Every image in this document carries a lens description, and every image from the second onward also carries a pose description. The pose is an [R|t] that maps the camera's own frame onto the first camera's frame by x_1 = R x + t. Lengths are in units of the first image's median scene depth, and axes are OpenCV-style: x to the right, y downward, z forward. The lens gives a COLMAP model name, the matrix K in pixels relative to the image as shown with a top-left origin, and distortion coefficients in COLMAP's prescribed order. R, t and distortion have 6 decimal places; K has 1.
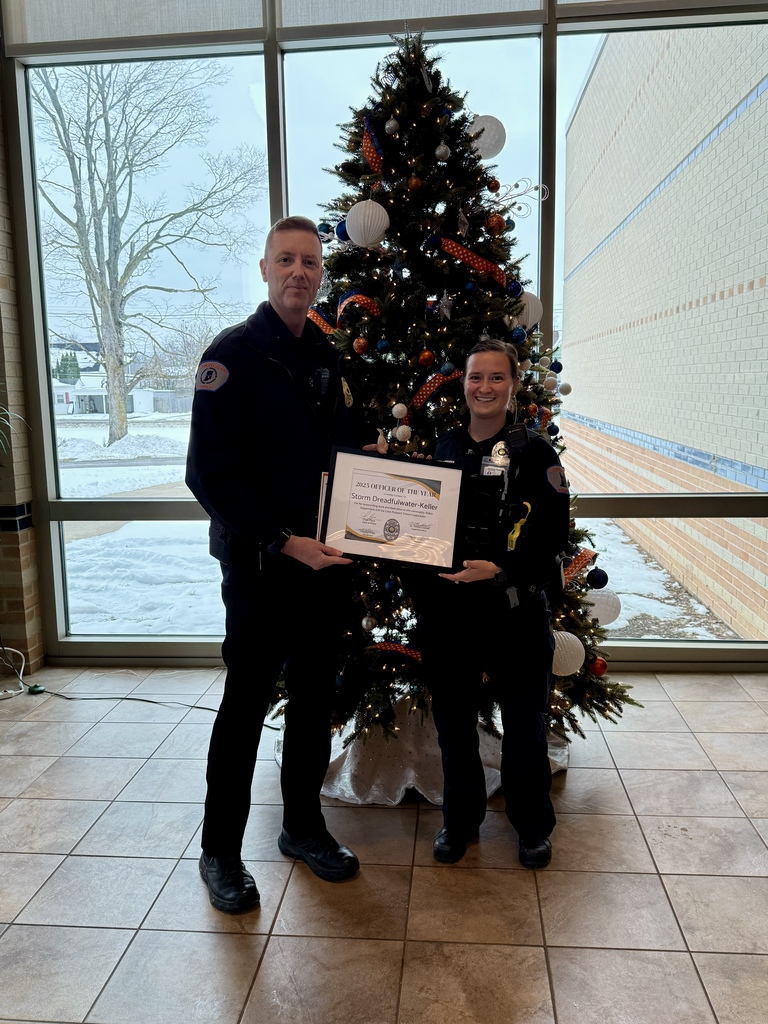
lens RADIAL K [[908.0, 0, 381.7], [0, 908.0, 510.5], [0, 0, 1]] dist [0.087666, -0.151042]
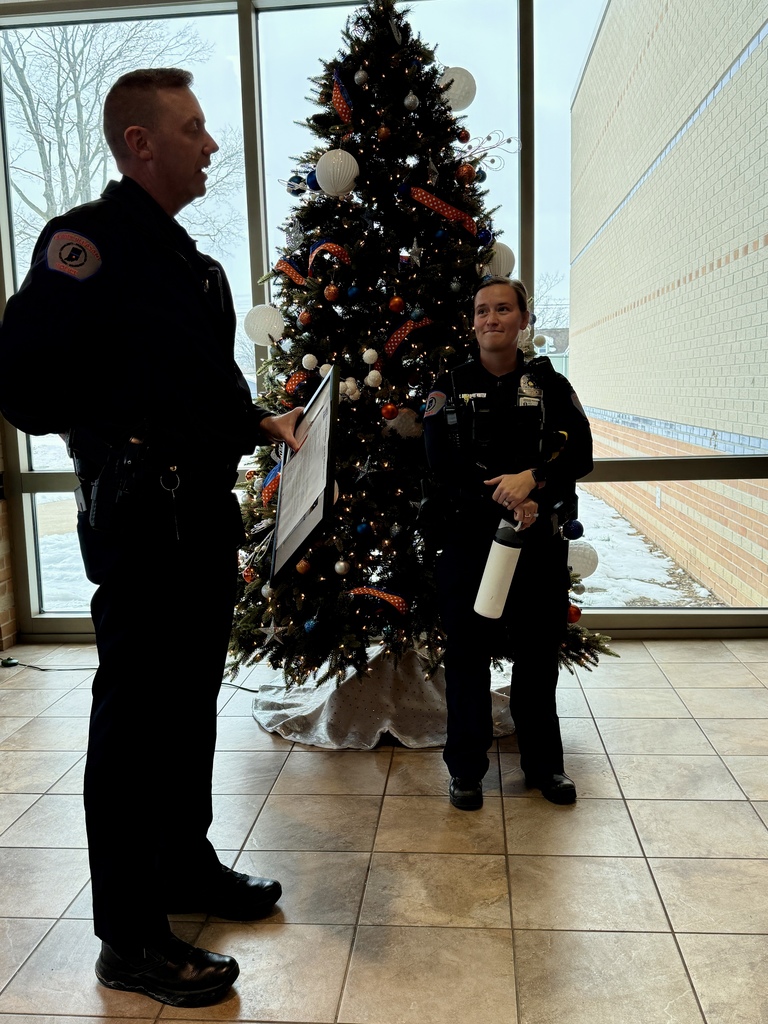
lens RADIAL K [[992.8, 0, 384.0], [0, 992.8, 512.0], [0, 0, 1]] dist [0.112256, -0.206008]
pose [[0.999960, -0.008809, 0.001810, 0.027898], [0.008833, 0.999869, -0.013540, 0.069498], [-0.001690, 0.013555, 0.999907, -0.093596]]
